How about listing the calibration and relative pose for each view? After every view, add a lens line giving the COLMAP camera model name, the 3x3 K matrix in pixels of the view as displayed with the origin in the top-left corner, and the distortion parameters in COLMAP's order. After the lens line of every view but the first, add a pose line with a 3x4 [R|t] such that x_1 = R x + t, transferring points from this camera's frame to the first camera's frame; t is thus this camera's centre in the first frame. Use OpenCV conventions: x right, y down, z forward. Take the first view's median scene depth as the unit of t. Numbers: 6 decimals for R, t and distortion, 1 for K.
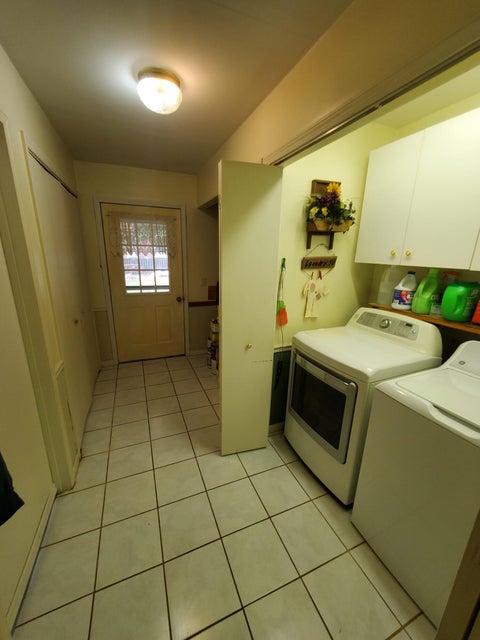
lens RADIAL K [[253.6, 0, 240.0], [0, 253.6, 320.0], [0, 0, 1]] dist [-0.000739, -0.001062]
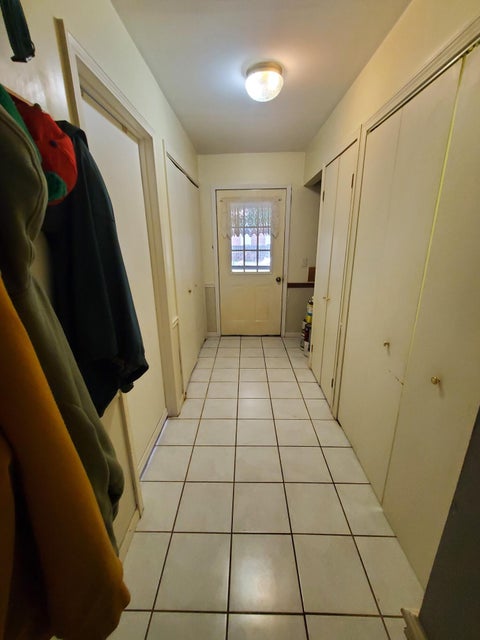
lens RADIAL K [[275.9, 0, 240.0], [0, 275.9, 320.0], [0, 0, 1]] dist [0.015027, -0.000031]
pose [[0.915445, 0.087176, -0.392889, 0.079635], [-0.076659, 0.996155, 0.042414, 0.052078], [0.395076, -0.008709, 0.918607, -0.092666]]
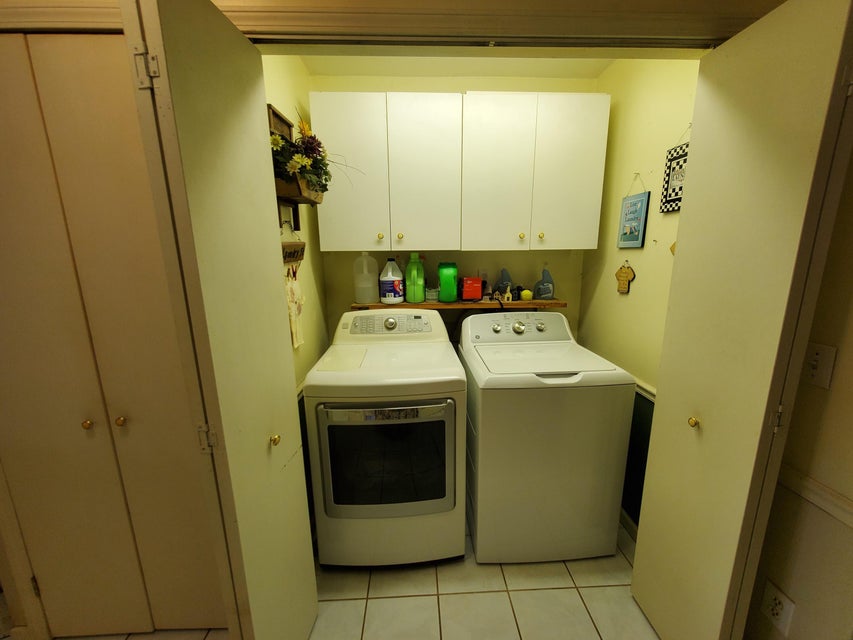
lens RADIAL K [[333.8, 0, 426.5], [0, 333.8, 320.0], [0, 0, 1]] dist [0.001138, -0.000138]
pose [[0.343057, -0.212986, 0.914849, -0.231762], [0.263438, 0.956682, 0.123939, -0.064429], [-0.901617, 0.198487, 0.384305, 0.323172]]
